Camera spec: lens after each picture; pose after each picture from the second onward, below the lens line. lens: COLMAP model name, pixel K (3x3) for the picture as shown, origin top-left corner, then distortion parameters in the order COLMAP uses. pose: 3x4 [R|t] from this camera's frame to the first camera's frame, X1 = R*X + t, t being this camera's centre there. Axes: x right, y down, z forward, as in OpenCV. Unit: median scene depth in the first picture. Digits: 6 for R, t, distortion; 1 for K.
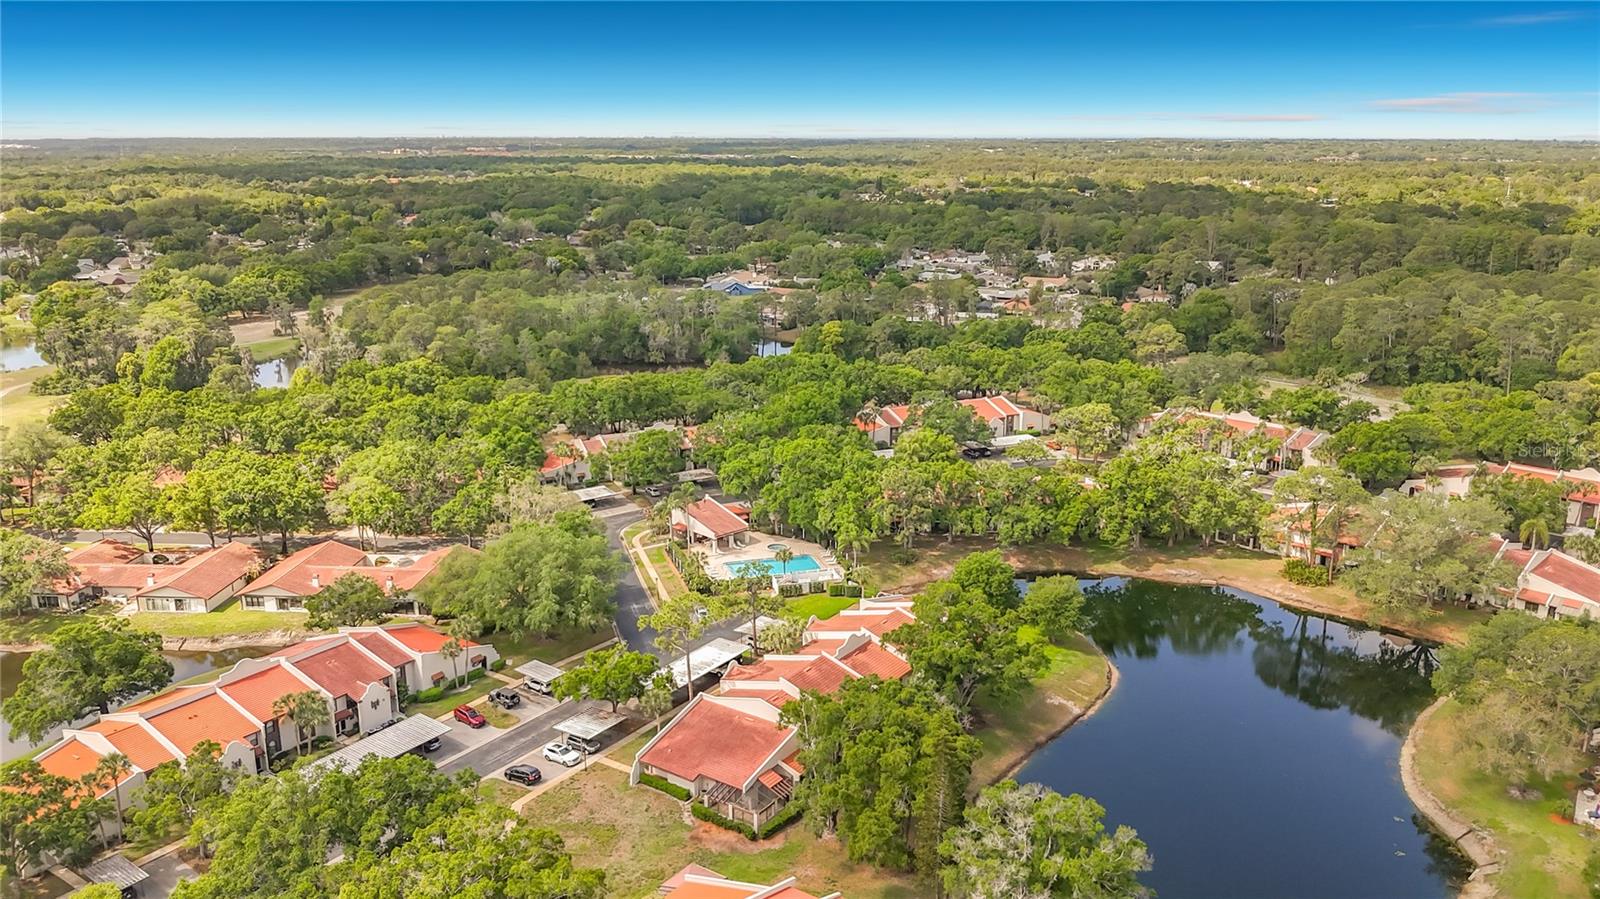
lens RADIAL K [[1208.9, 0, 798.1], [0, 1208.9, 467.8], [0, 0, 1]] dist [0.054643, -0.071526]
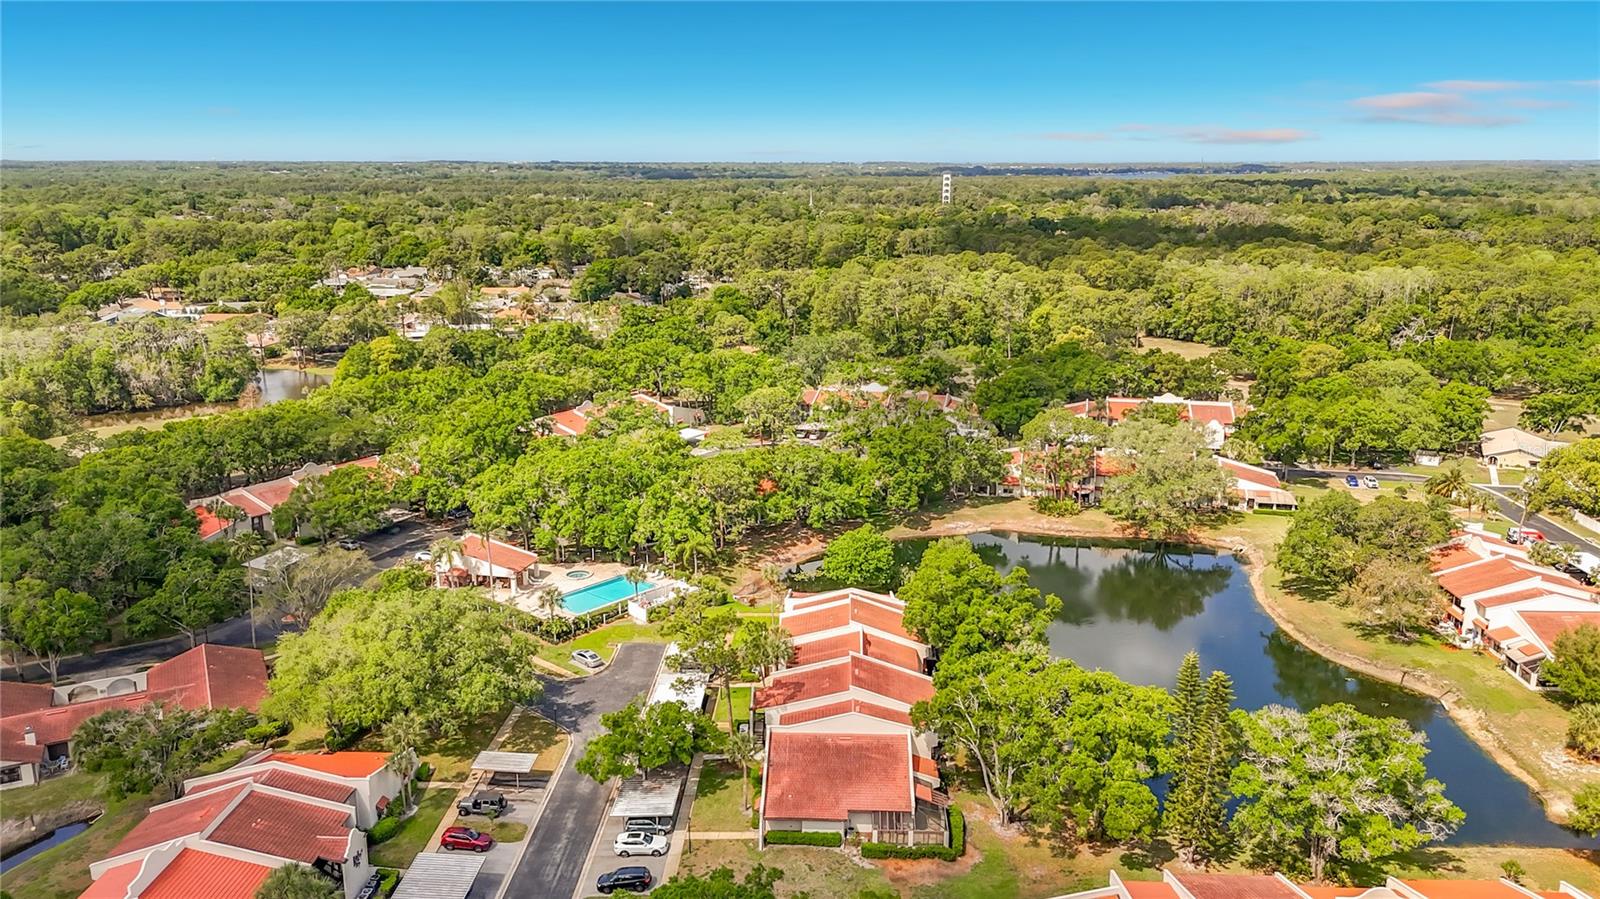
lens RADIAL K [[1208.9, 0, 798.1], [0, 1208.9, 467.8], [0, 0, 1]] dist [0.054643, -0.071526]
pose [[0.848802, -0.137561, 0.510501, -0.322482], [0.145090, 0.989095, 0.025287, -0.009706], [-0.508413, 0.052605, 0.859505, 0.164075]]
